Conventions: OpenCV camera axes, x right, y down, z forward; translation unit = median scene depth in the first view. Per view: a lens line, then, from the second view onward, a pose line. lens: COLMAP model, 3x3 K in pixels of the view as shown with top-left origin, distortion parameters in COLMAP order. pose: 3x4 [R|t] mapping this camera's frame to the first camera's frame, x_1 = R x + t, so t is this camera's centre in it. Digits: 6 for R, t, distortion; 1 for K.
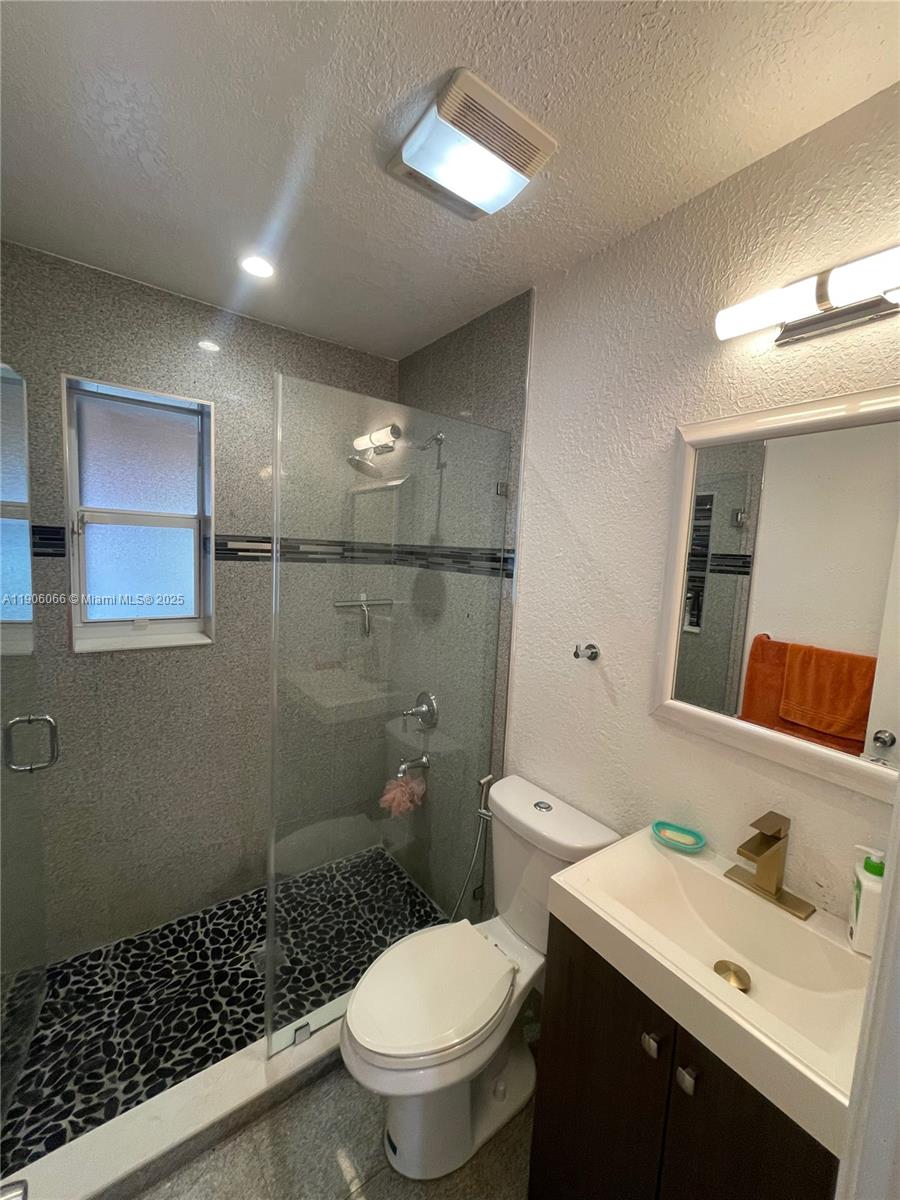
lens RADIAL K [[483.8, 0, 450.6], [0, 483.8, 598.3], [0, 0, 1]] dist [-0.003332, 0.001752]
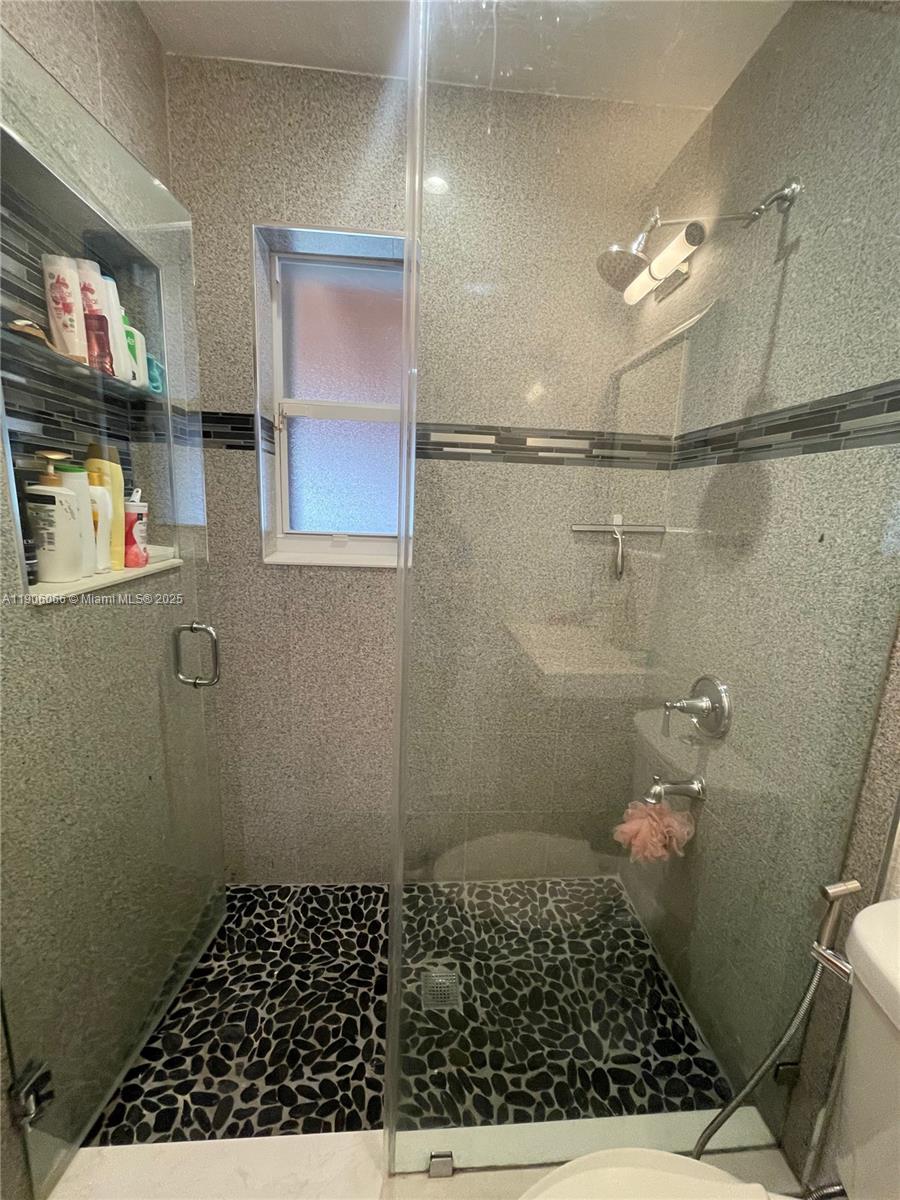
lens RADIAL K [[483.8, 0, 452.2], [0, 483.8, 598.8], [0, 0, 1]] dist [-0.003332, 0.001752]
pose [[0.847250, 0.088605, -0.523753, -0.019301], [-0.054011, 0.995250, 0.080998, 0.076620], [0.528441, -0.040338, 0.848011, 0.376182]]
